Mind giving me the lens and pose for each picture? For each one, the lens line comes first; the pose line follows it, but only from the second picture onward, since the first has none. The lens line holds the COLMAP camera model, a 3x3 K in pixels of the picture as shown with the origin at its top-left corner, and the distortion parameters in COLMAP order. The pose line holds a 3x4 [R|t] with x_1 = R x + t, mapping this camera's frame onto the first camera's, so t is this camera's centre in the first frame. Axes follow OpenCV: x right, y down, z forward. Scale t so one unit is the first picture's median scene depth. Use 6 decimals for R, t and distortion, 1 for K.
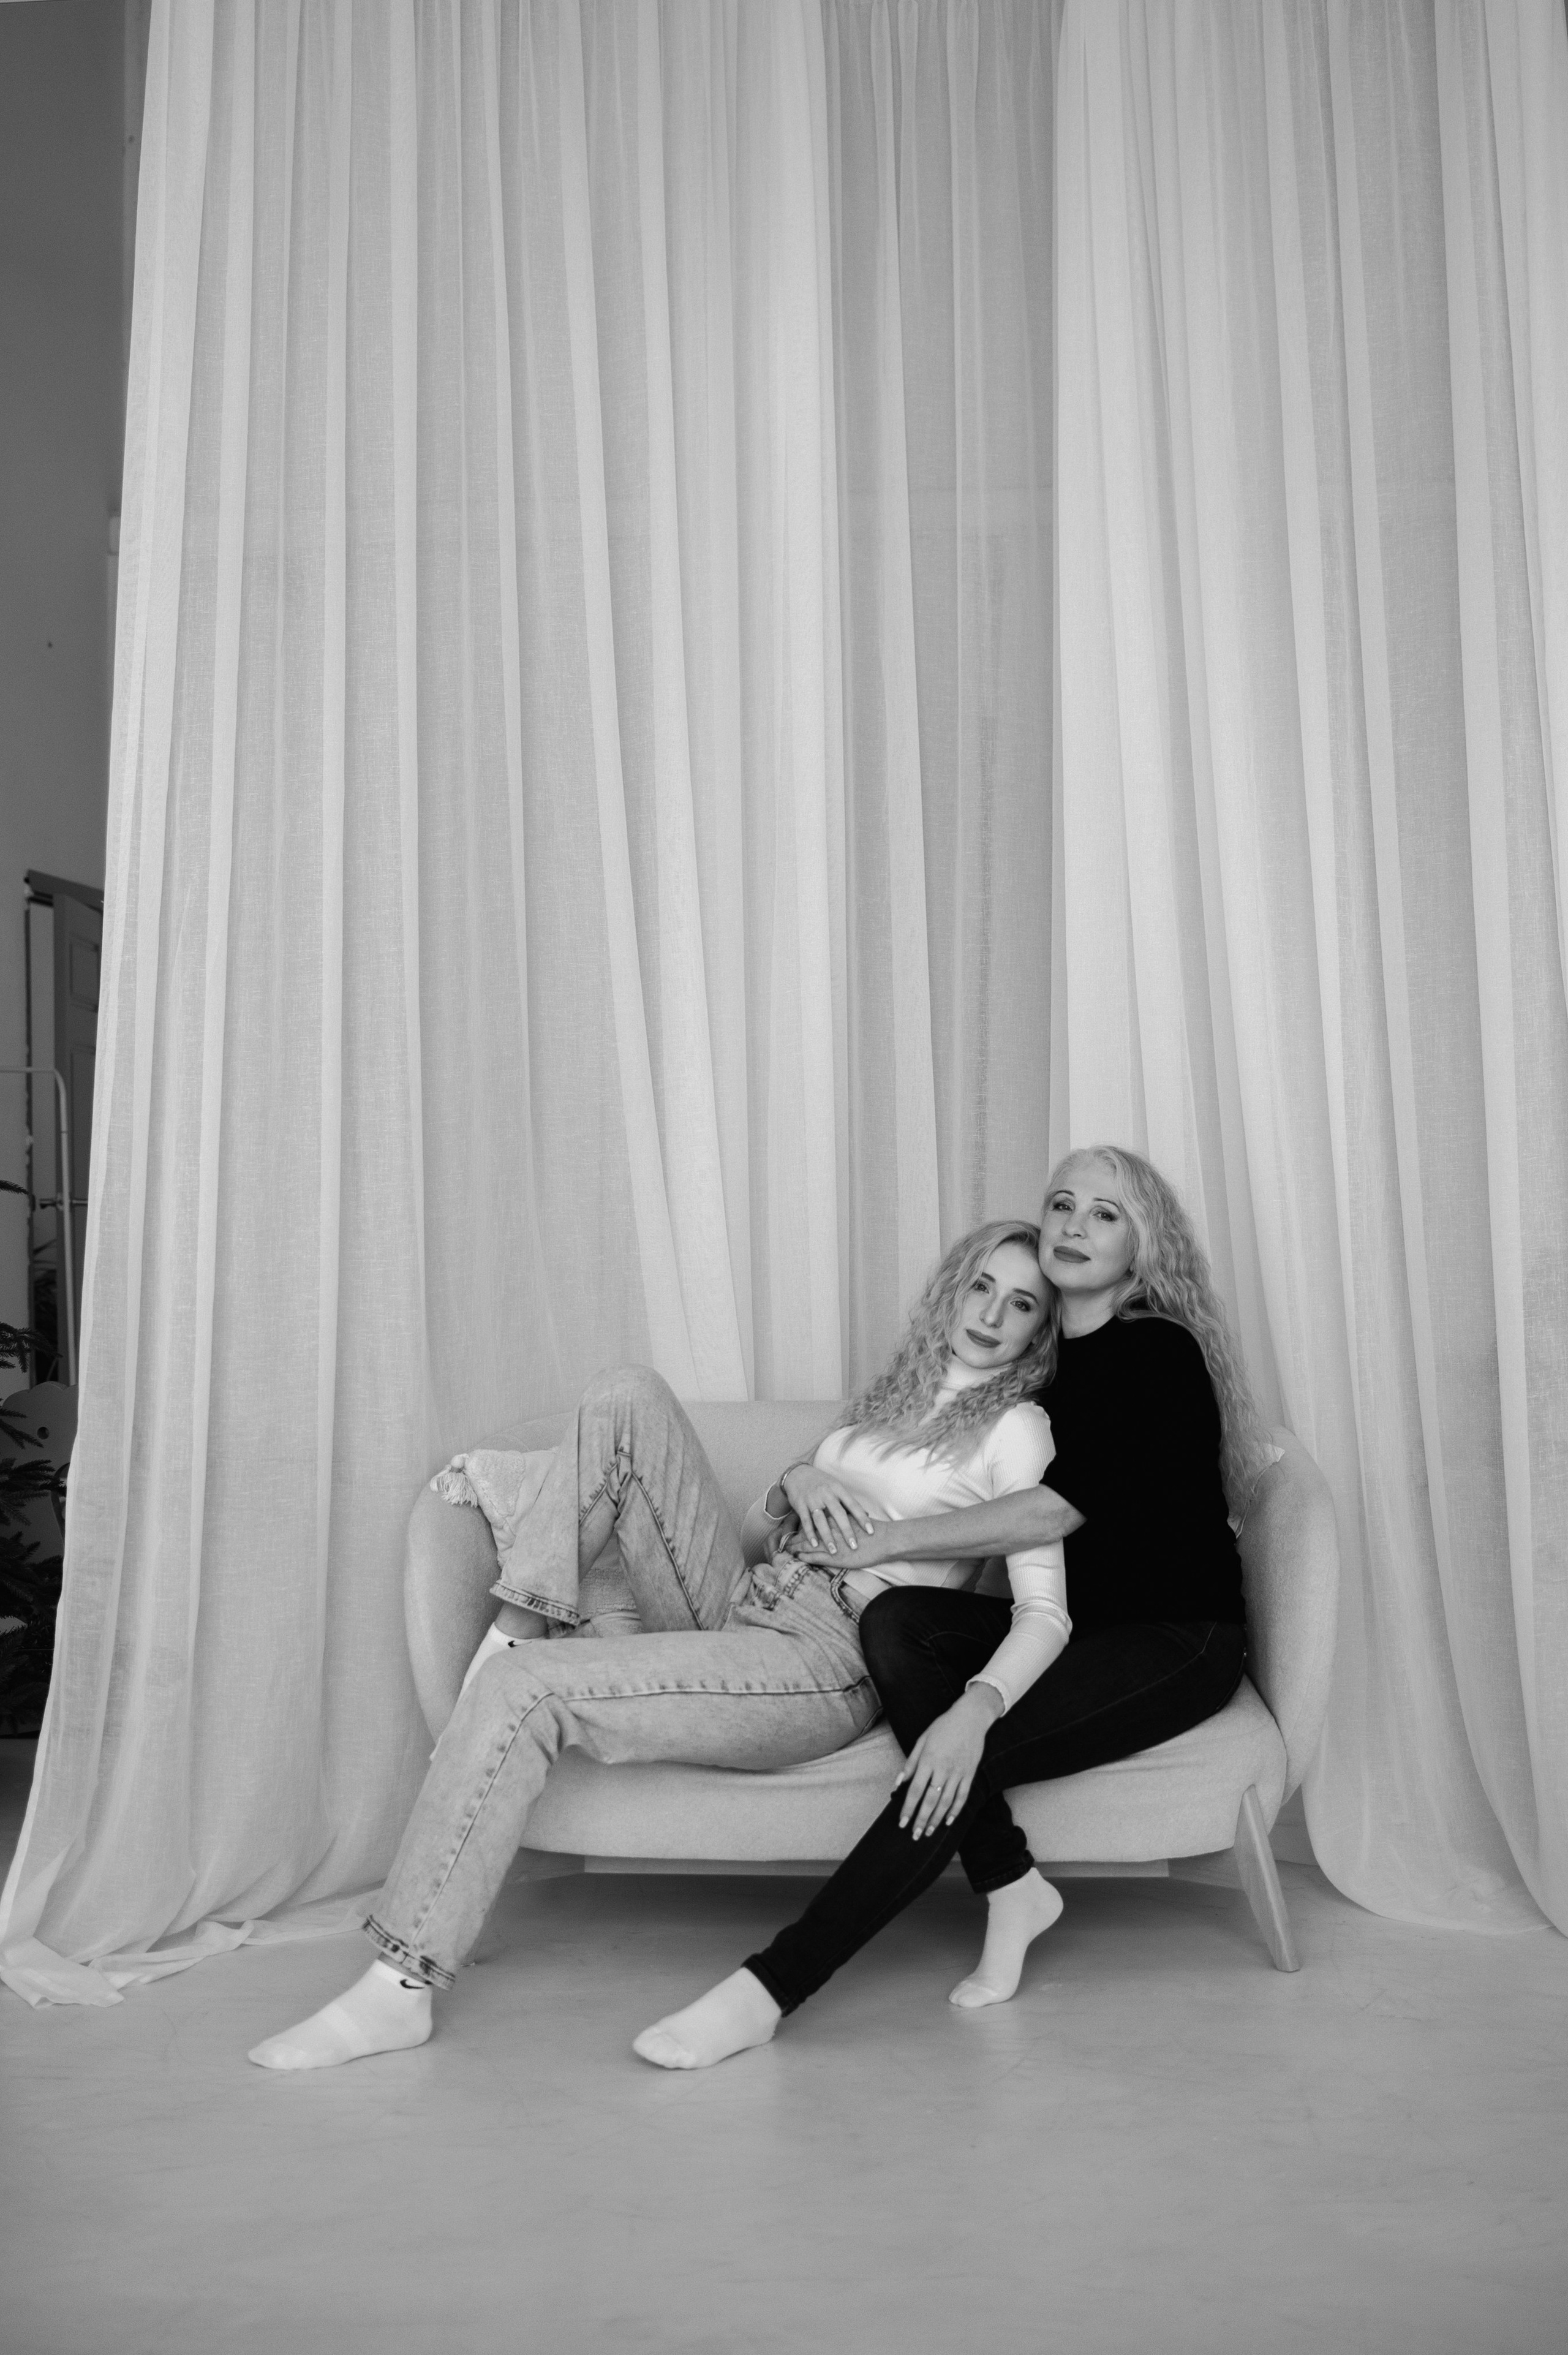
lens RADIAL K [[2893.7, 0, 762.7], [0, 2893.7, 1169.6], [0, 0, 1]] dist [-0.086840, 0.000000]
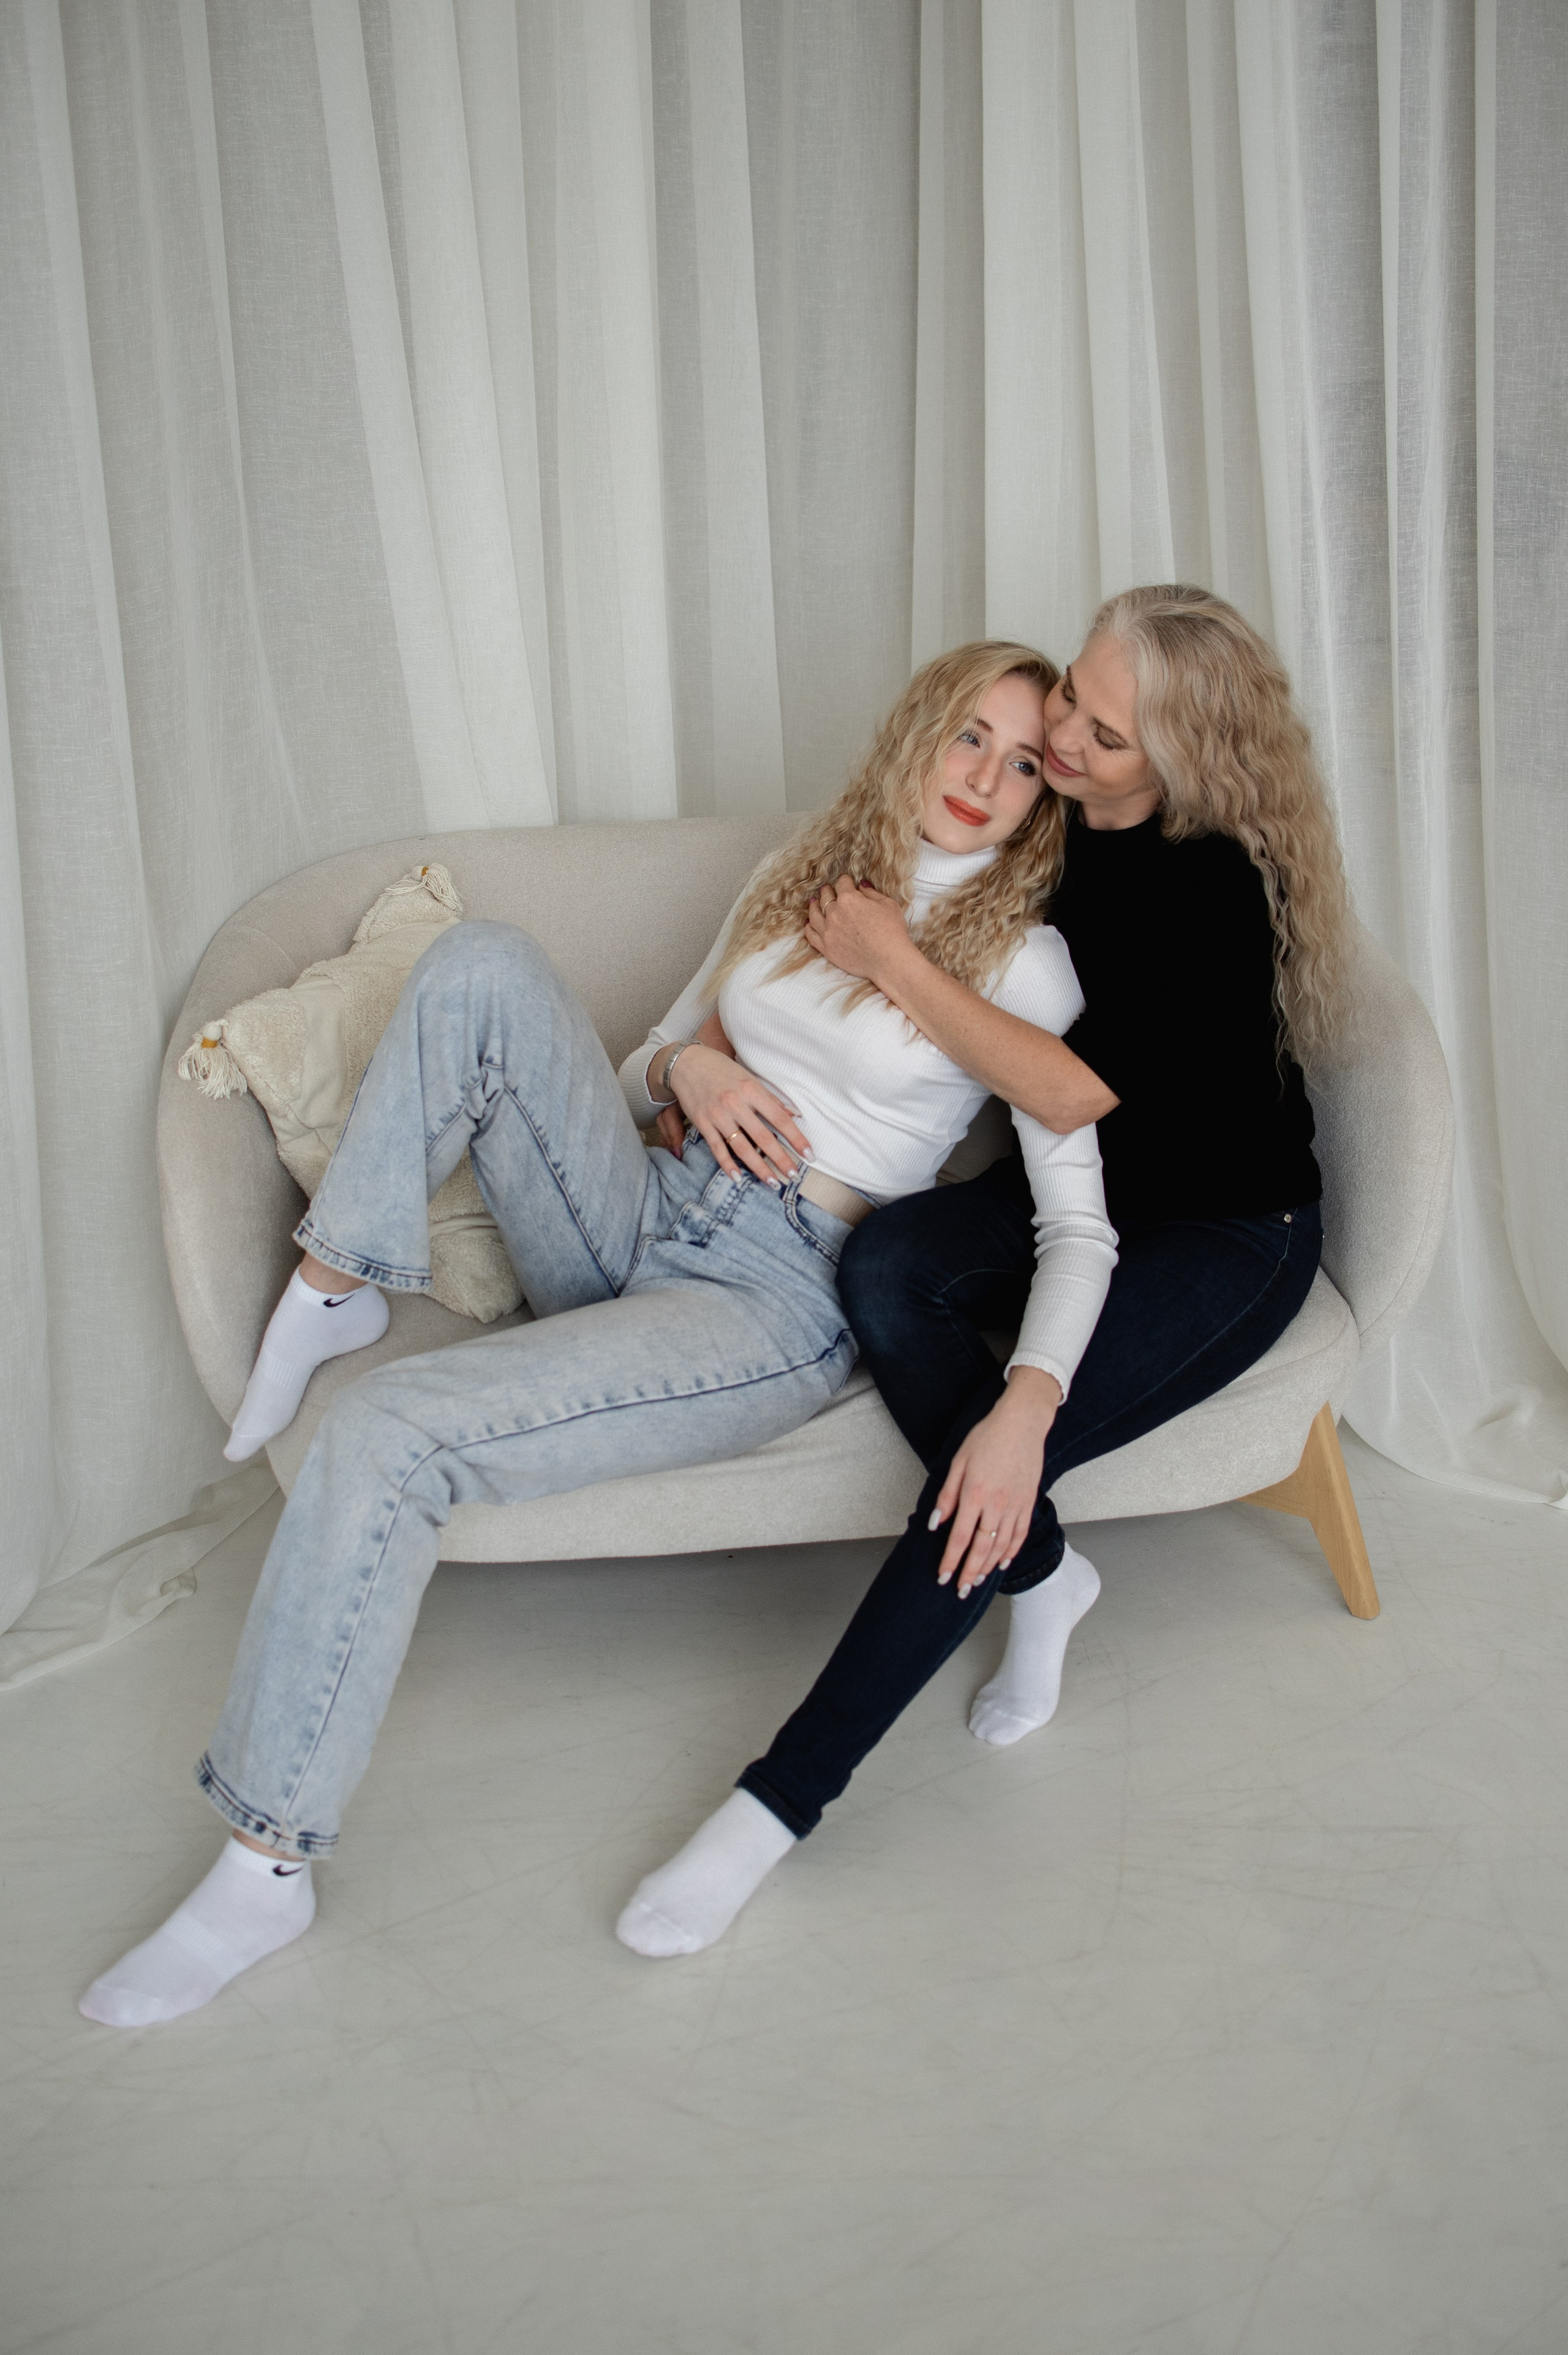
lens RADIAL K [[2893.7, 0, 788.4], [0, 2893.7, 1151.6], [0, 0, 1]] dist [-0.086840, 0.000000]
pose [[0.979062, -0.086325, 0.184354, -0.101952], [0.013198, 0.930645, 0.365684, -0.124927], [-0.203136, -0.355594, 0.912298, 0.336039]]
